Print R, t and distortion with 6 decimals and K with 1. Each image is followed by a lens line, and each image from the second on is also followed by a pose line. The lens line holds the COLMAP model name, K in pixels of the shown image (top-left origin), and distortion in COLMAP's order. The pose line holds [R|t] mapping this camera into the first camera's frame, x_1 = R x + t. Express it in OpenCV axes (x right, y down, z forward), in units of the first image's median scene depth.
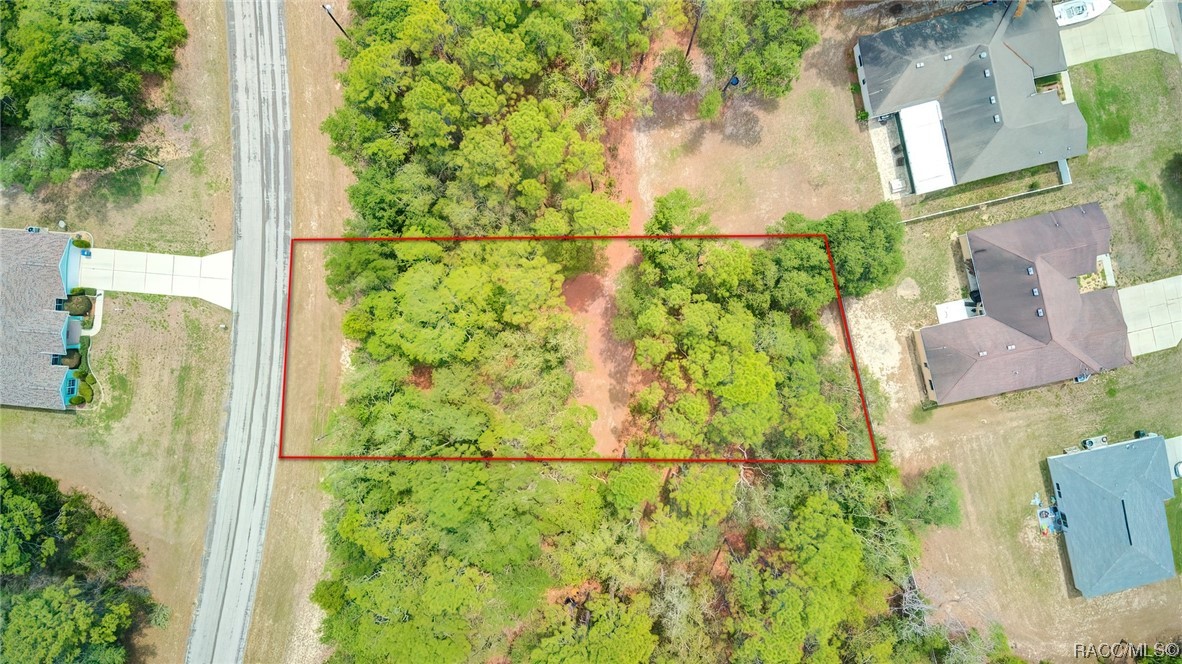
lens RADIAL K [[832.7, 0, 587.7], [0, 832.7, 330.2], [0, 0, 1]] dist [0.376174, -0.514425]
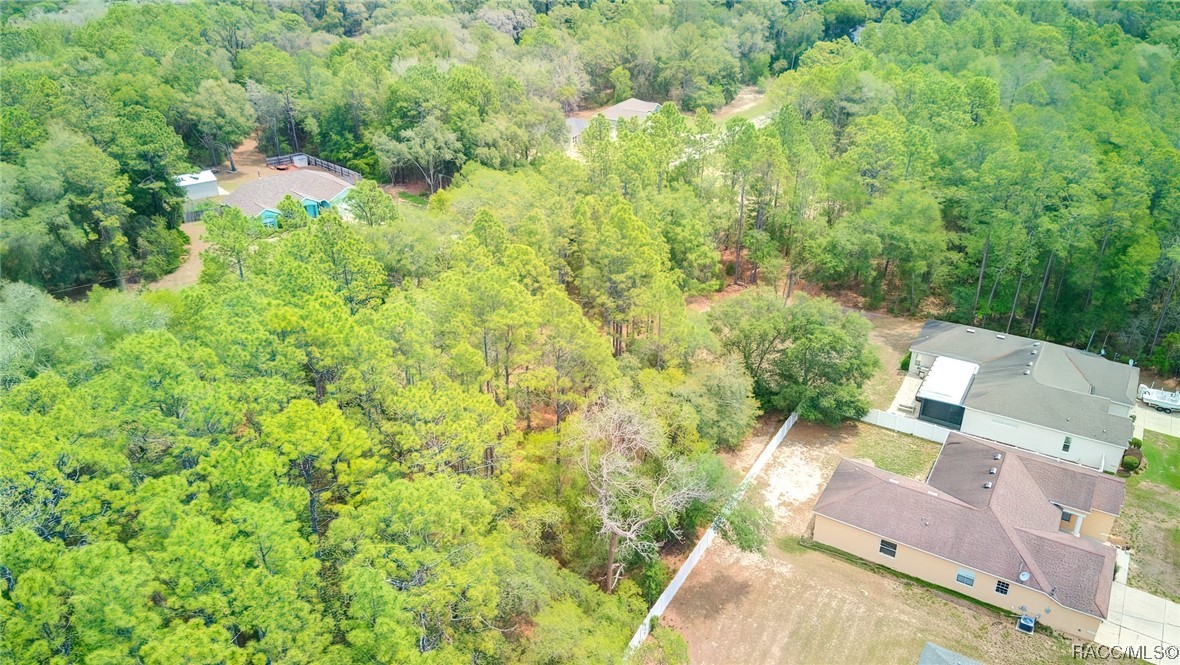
lens RADIAL K [[831.3, 0, 586.7], [0, 831.3, 330.7], [0, 0, 1]] dist [0.376174, -0.514425]
pose [[0.711887, 0.339415, -0.614829, 0.649757], [-0.701942, 0.316176, -0.638208, 0.631362], [-0.022224, 0.885907, 0.463331, 0.506541]]
